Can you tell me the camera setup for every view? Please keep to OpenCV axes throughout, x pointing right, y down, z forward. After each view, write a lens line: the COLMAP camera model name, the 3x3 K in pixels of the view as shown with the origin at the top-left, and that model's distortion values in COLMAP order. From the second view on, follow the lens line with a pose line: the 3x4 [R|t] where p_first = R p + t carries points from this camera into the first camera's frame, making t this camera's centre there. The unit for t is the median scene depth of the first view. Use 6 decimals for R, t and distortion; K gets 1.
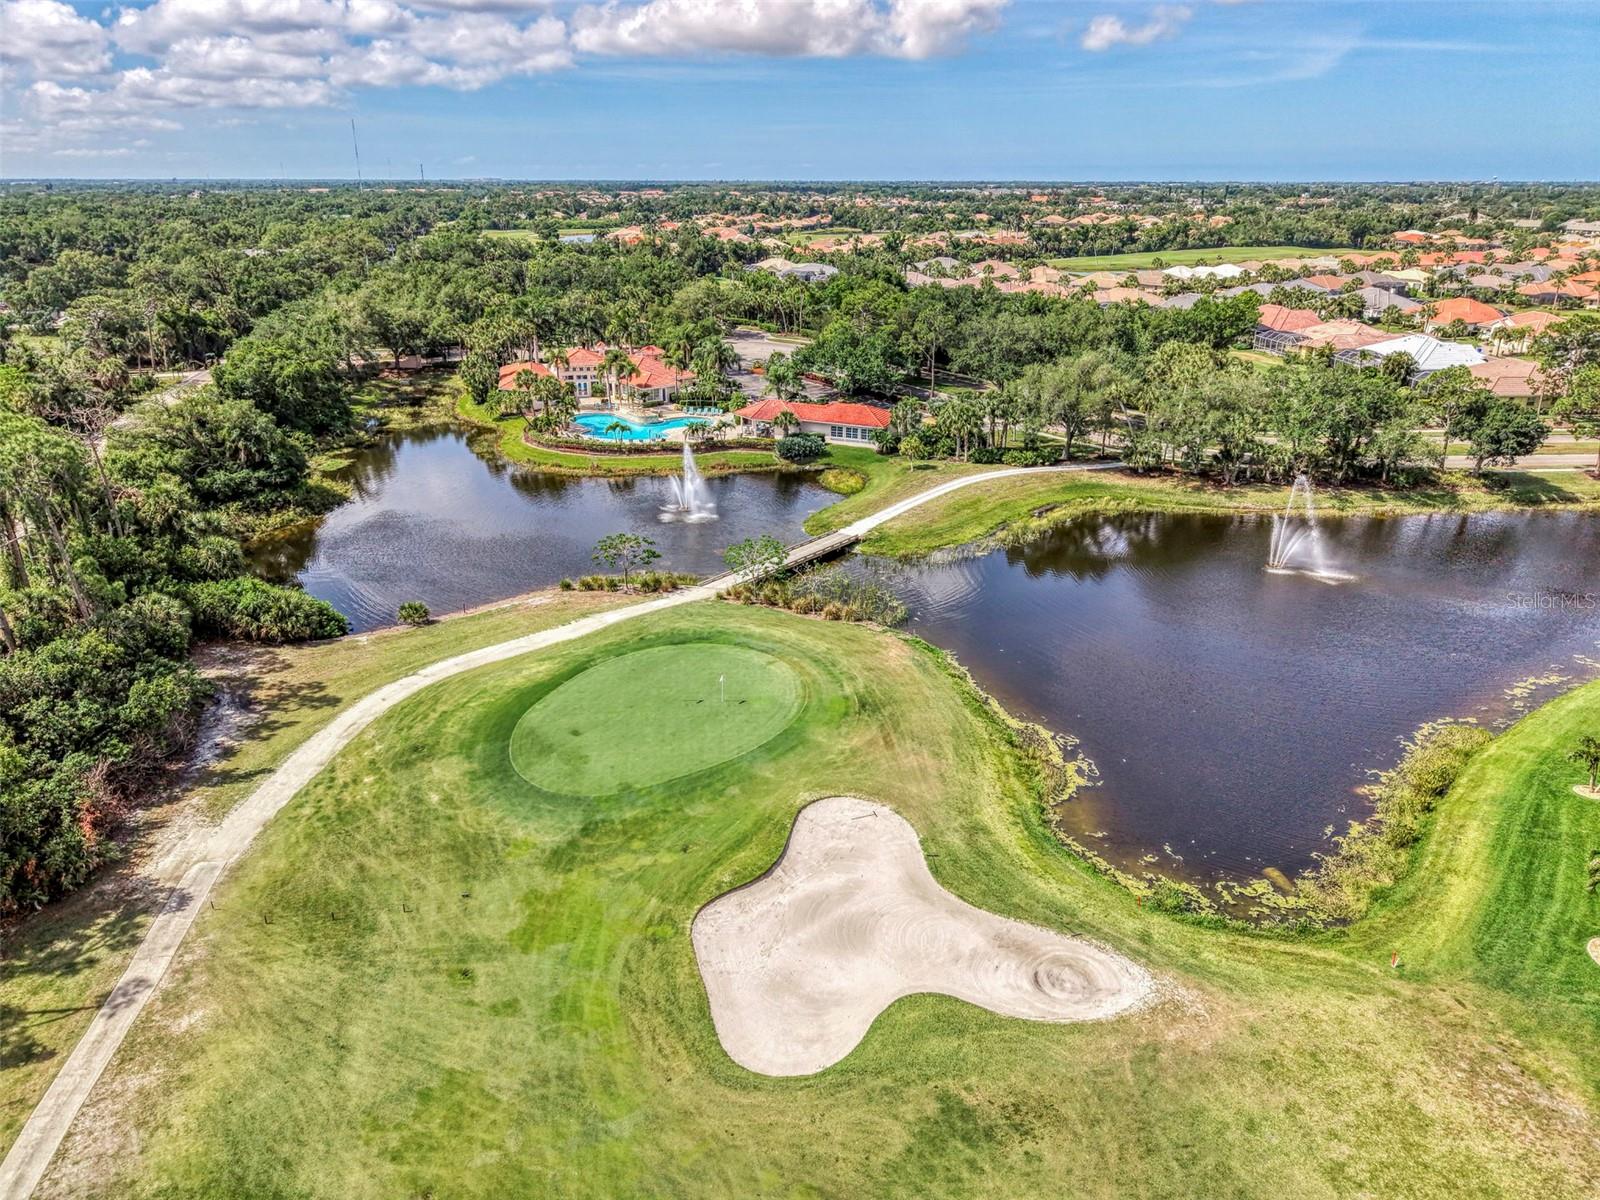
lens RADIAL K [[1085.7, 0, 798.4], [0, 1085.7, 606.3], [0, 0, 1]] dist [0.006123, -0.009080]
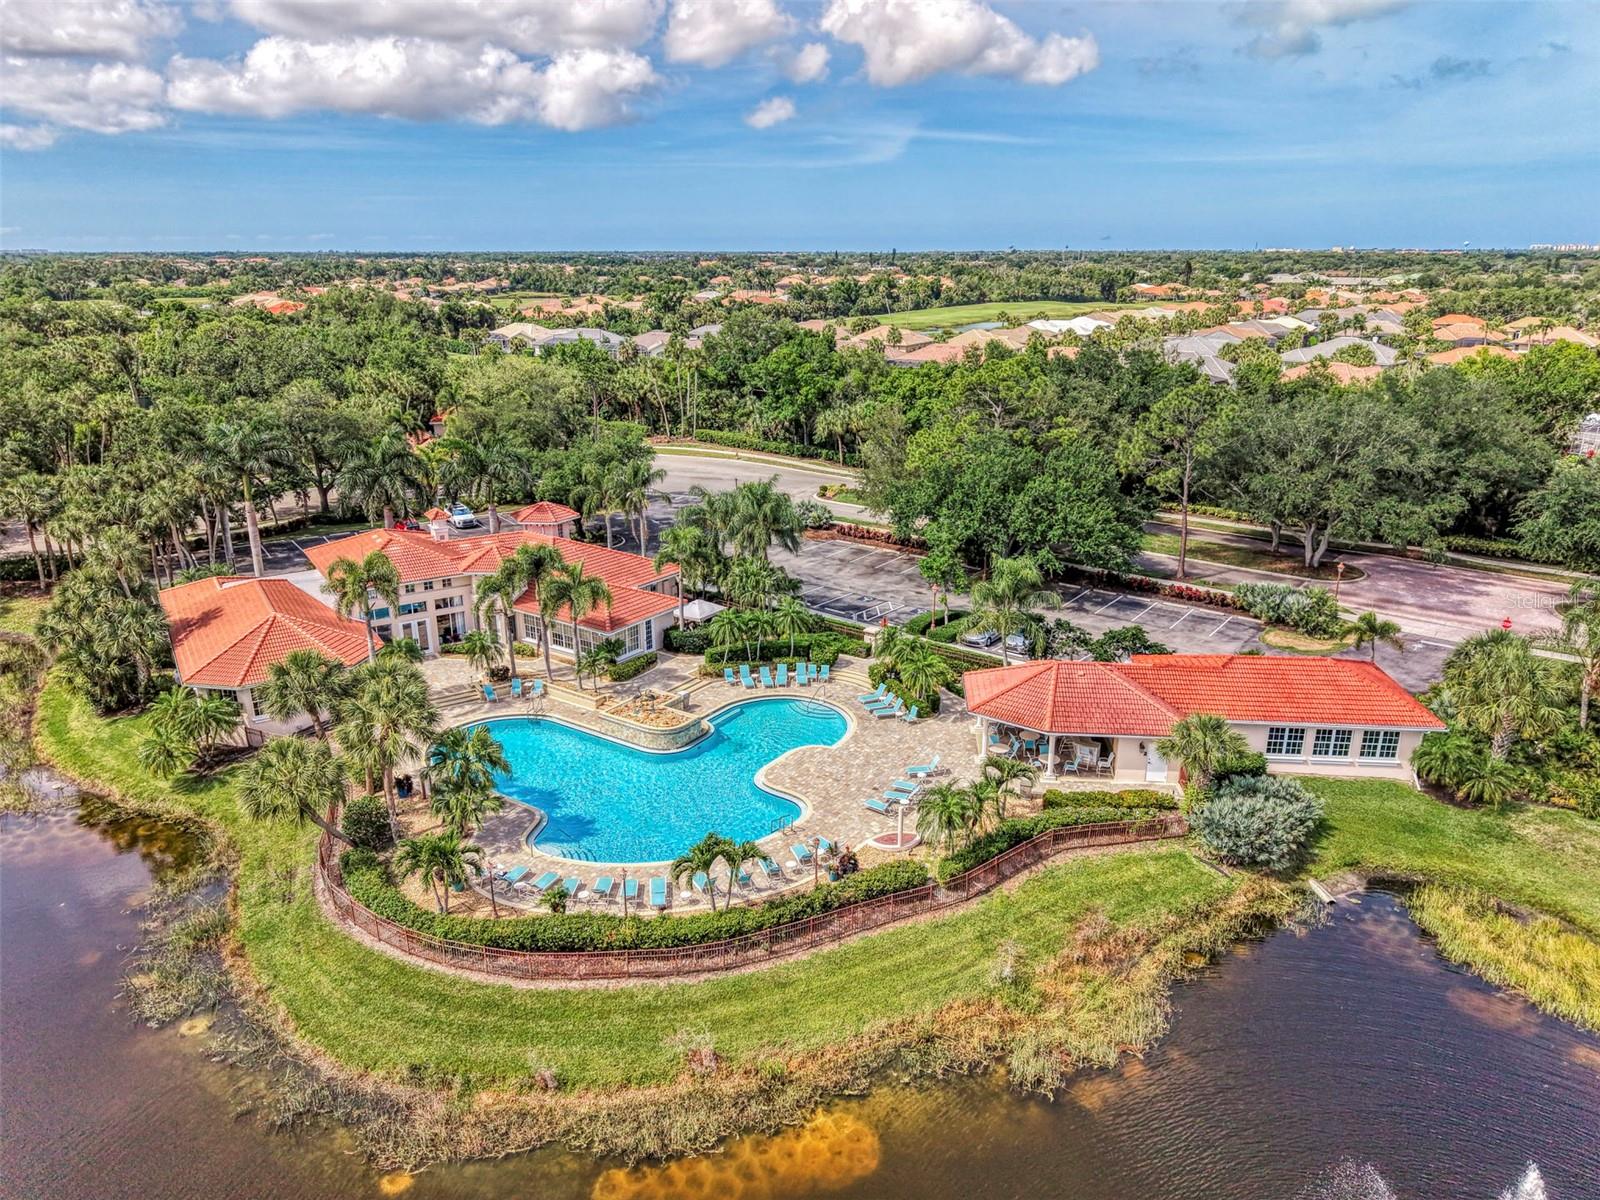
lens RADIAL K [[1085.7, 0, 798.4], [0, 1085.7, 606.3], [0, 0, 1]] dist [0.006123, -0.009080]
pose [[0.944742, -0.104652, 0.310661, -0.090584], [0.123176, 0.991556, -0.040562, -0.085553], [-0.303793, 0.076587, 0.949655, 0.284099]]
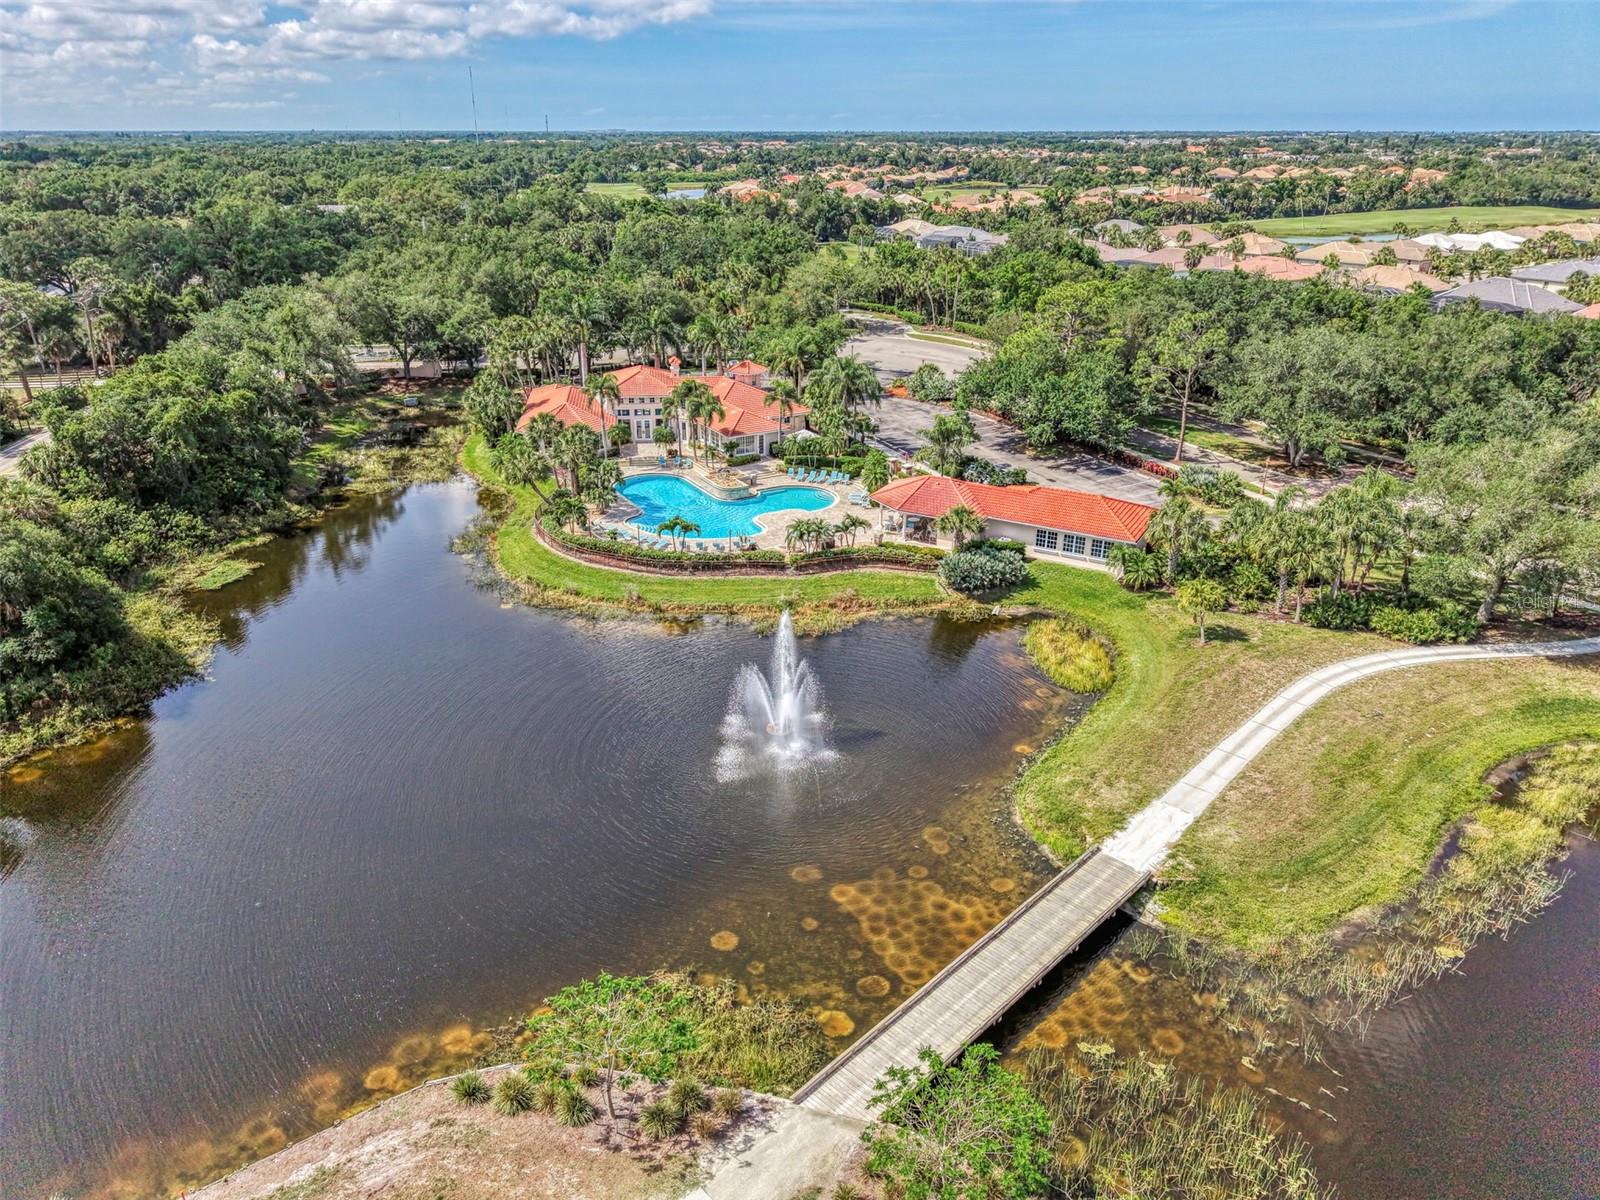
lens RADIAL K [[1063.9, 0, 793.0], [0, 1063.9, 621.2], [0, 0, 1]] dist [0.005248, -0.002862]
pose [[0.993814, 0.044464, -0.101768, -0.016103], [-0.038593, 0.997515, 0.058944, -0.059323], [0.104136, -0.054651, 0.993060, 0.167061]]
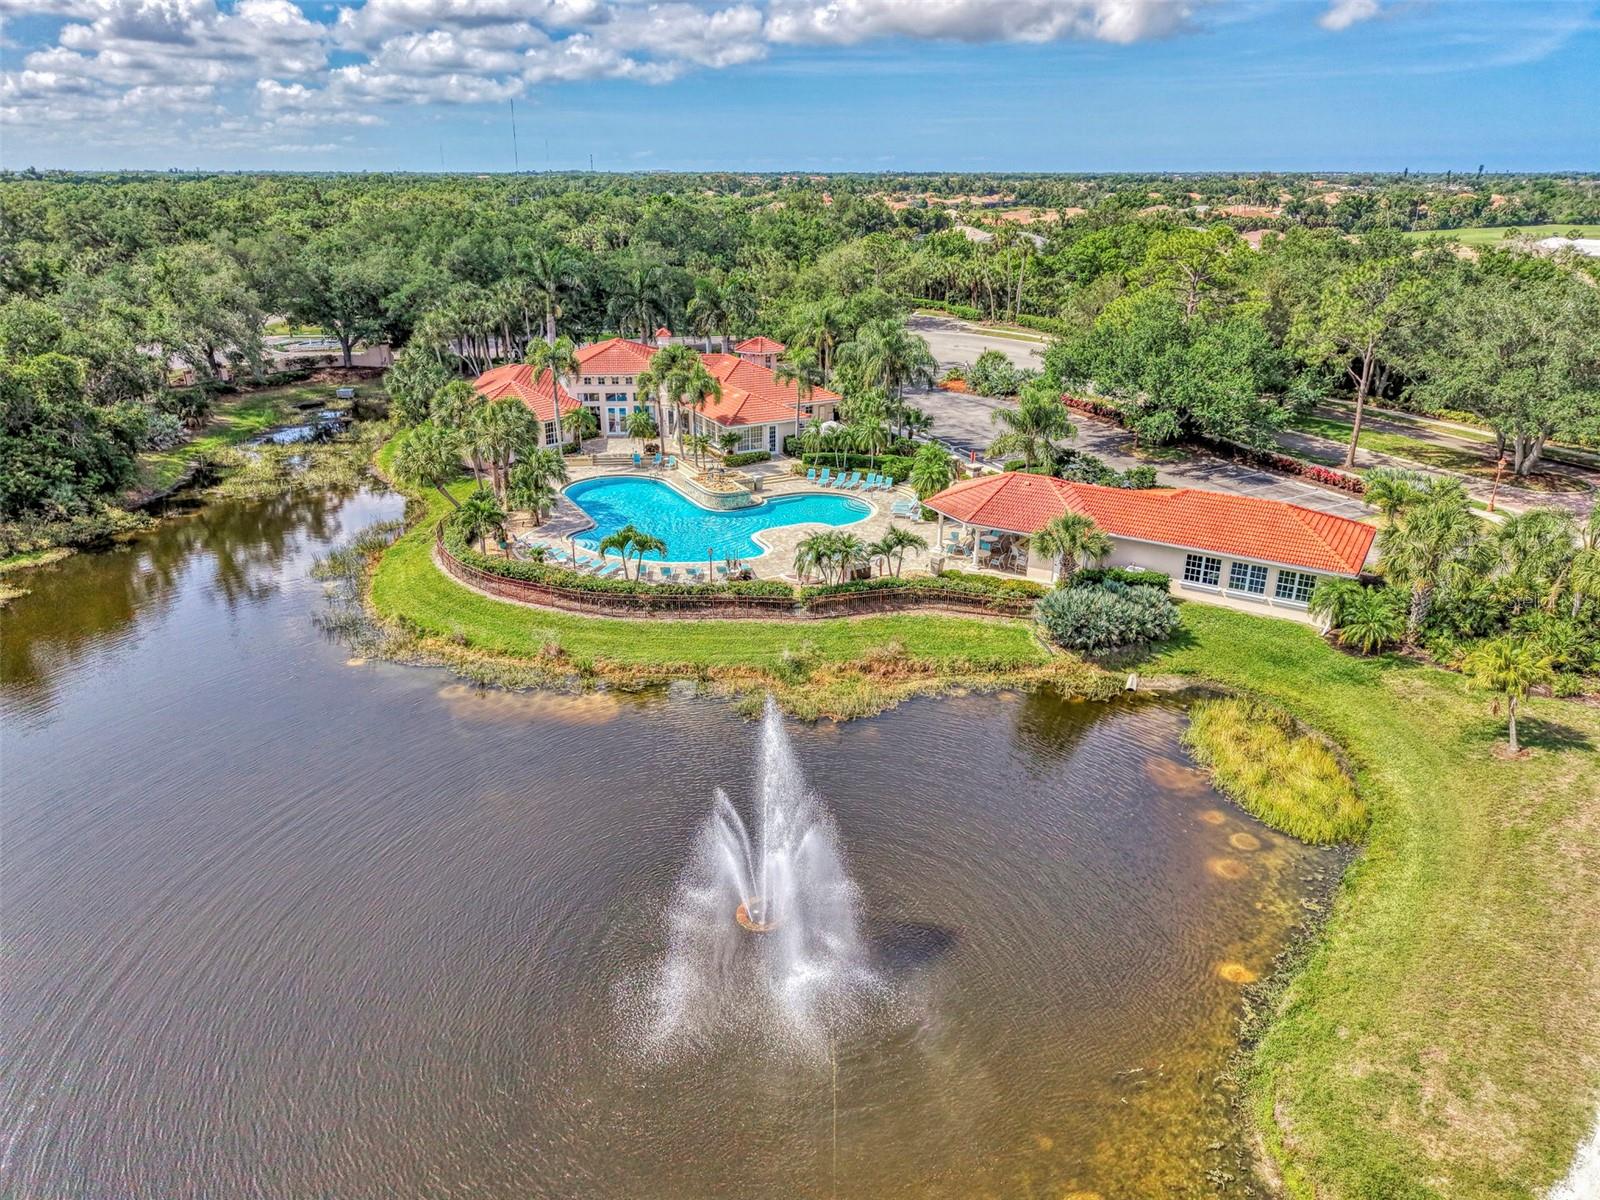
lens RADIAL K [[1072.3, 0, 789.8], [0, 1072.3, 596.5], [0, 0, 1]] dist [-0.003980, 0.001080]
pose [[0.988653, 0.052774, -0.140645, -0.021239], [-0.052874, 0.998597, 0.003023, -0.059239], [0.140607, 0.004447, 0.990056, 0.248089]]
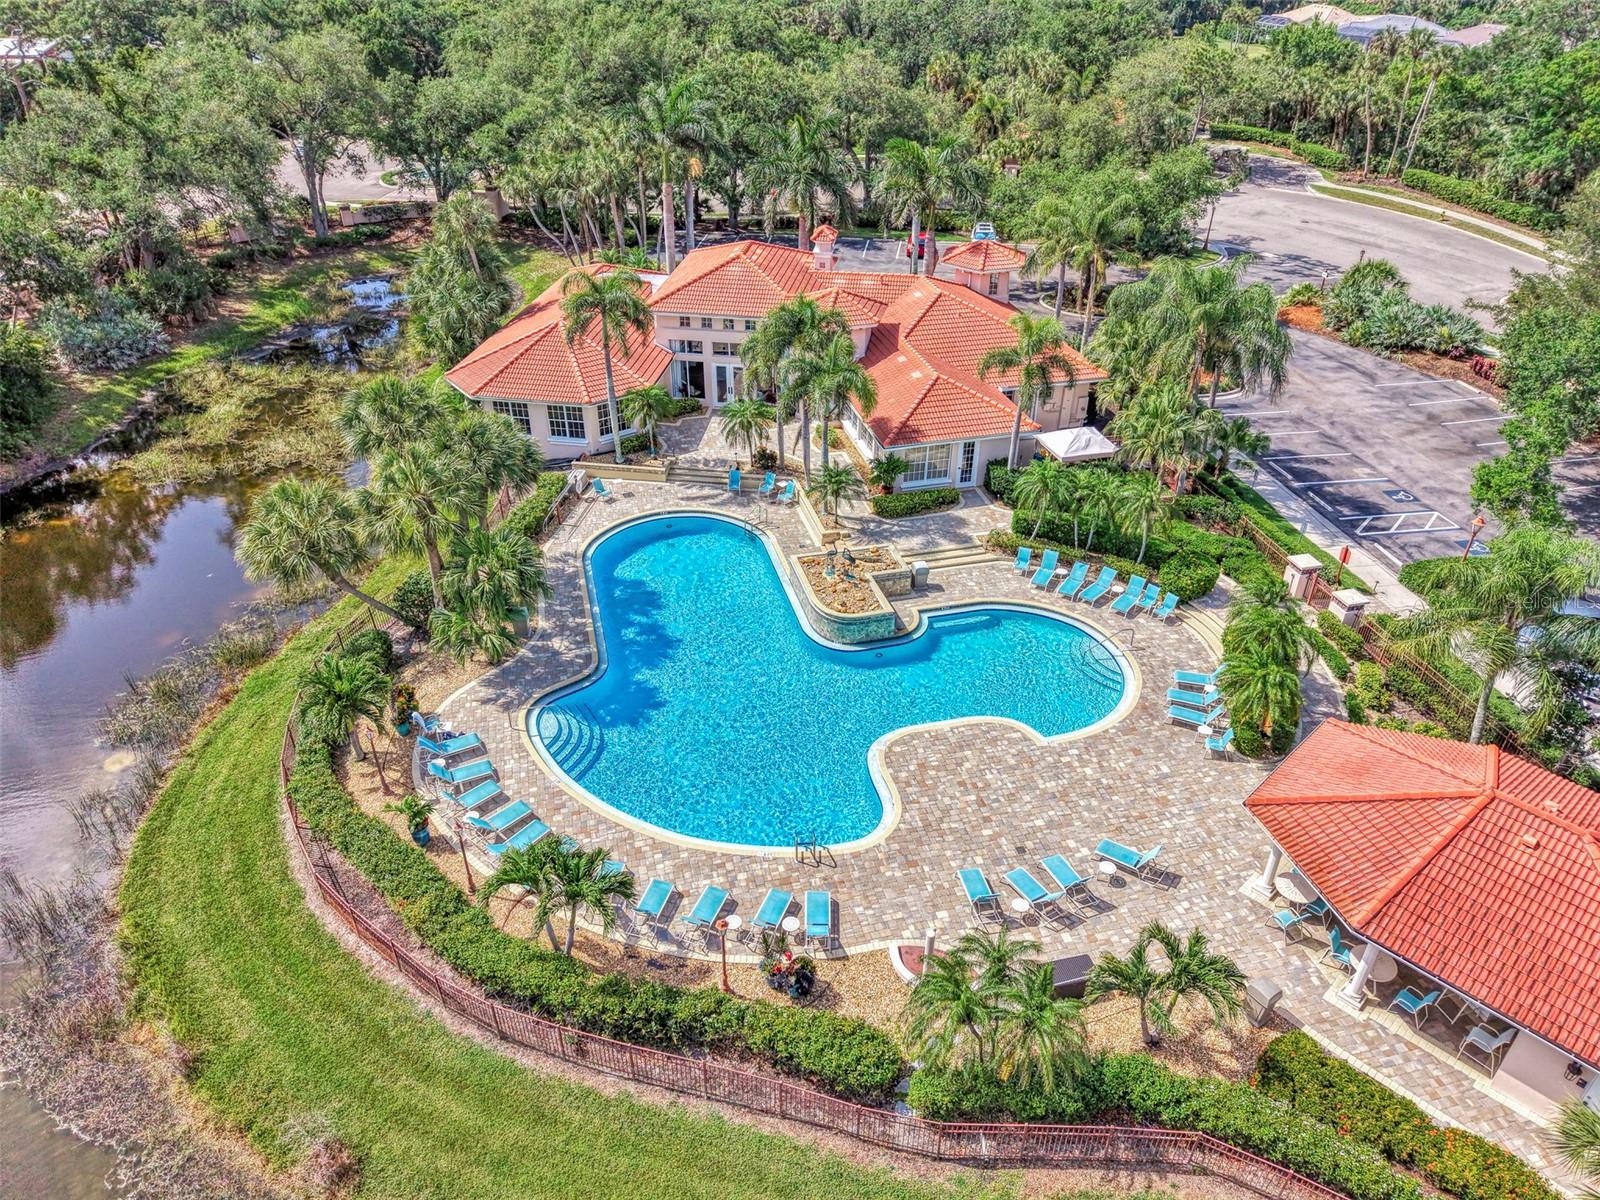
lens RADIAL K [[1070.6, 0, 799.7], [0, 1070.6, 590.0], [0, 0, 1]] dist [0.028058, -0.039327]
pose [[0.925869, 0.198279, -0.321641, -0.032174], [-0.137270, 0.969598, 0.202575, -0.099680], [0.352028, -0.143406, 0.924938, 0.340037]]
